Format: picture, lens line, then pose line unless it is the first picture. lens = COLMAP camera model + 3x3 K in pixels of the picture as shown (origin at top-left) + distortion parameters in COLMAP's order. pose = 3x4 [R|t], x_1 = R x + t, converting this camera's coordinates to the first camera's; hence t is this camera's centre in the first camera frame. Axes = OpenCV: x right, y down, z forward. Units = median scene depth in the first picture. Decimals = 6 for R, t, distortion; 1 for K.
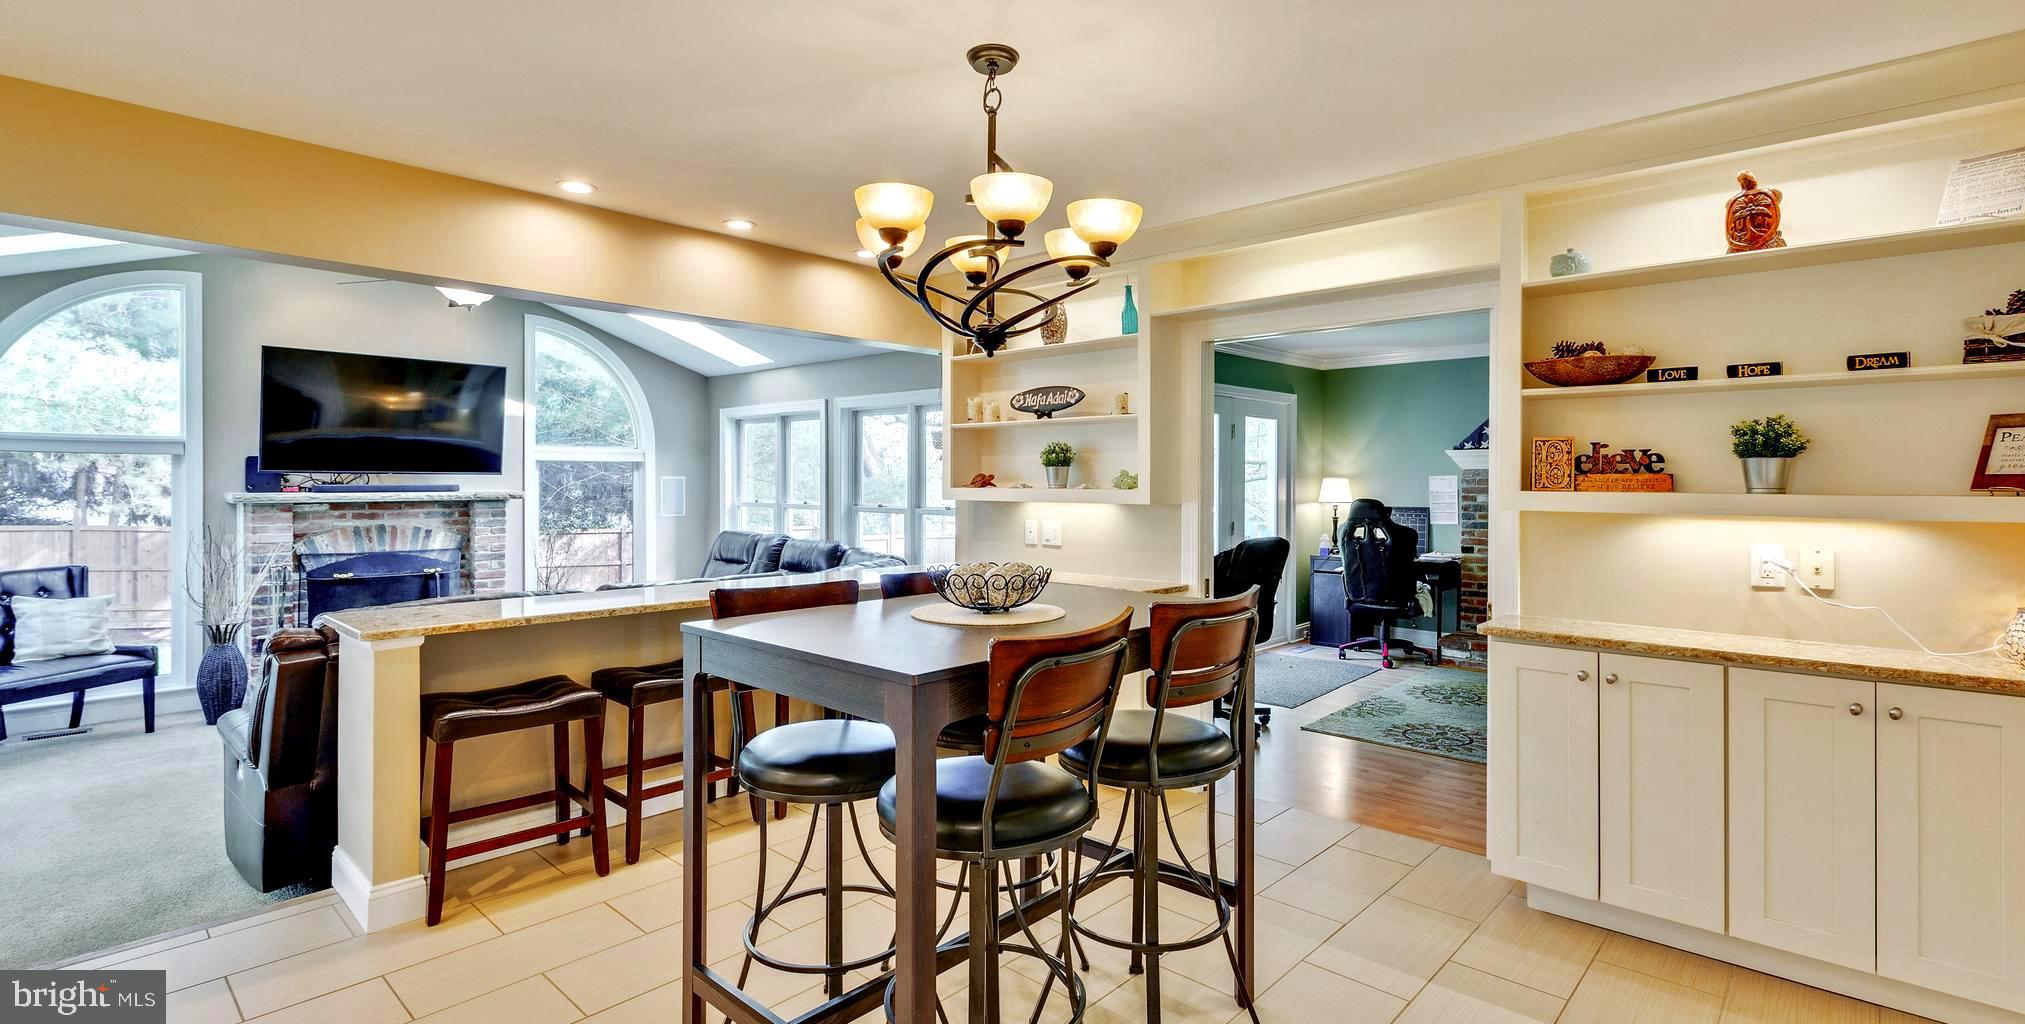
lens RADIAL K [[932.8, 0, 999.6], [0, 932.8, 498.8], [0, 0, 1]] dist [-0.003764, 0.000868]
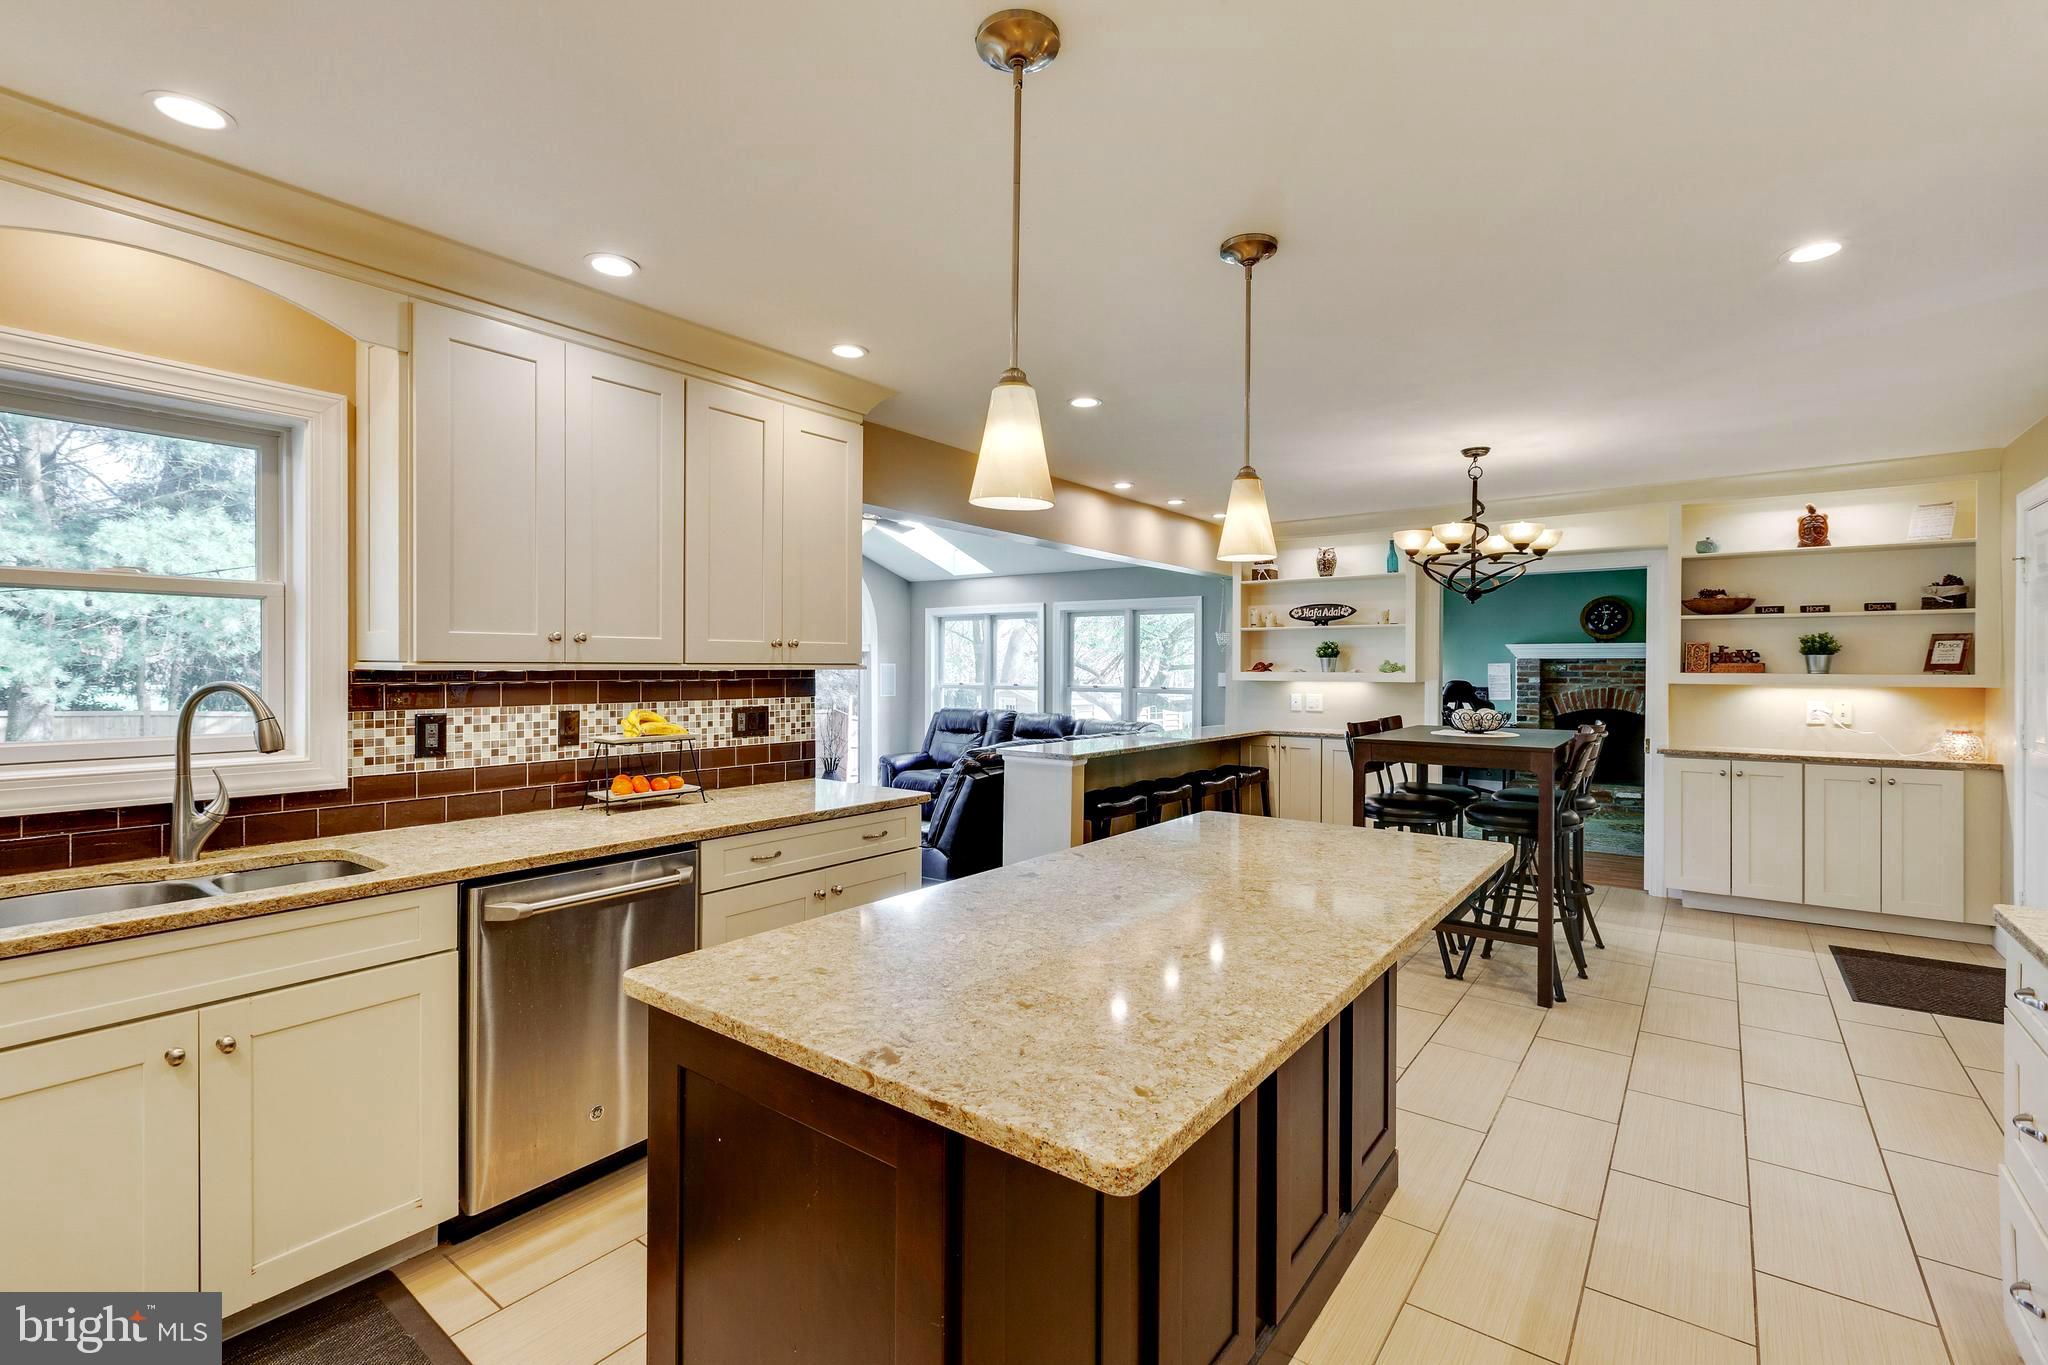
lens RADIAL K [[921.6, 0, 1019.6], [0, 921.6, 686.9], [0, 0, 1]] dist [0.003832, -0.002284]
pose [[0.995189, -0.002330, 0.097951, -0.573502], [0.002123, 0.999995, 0.002213, 0.008102], [-0.097956, -0.001995, 0.995189, -0.415757]]
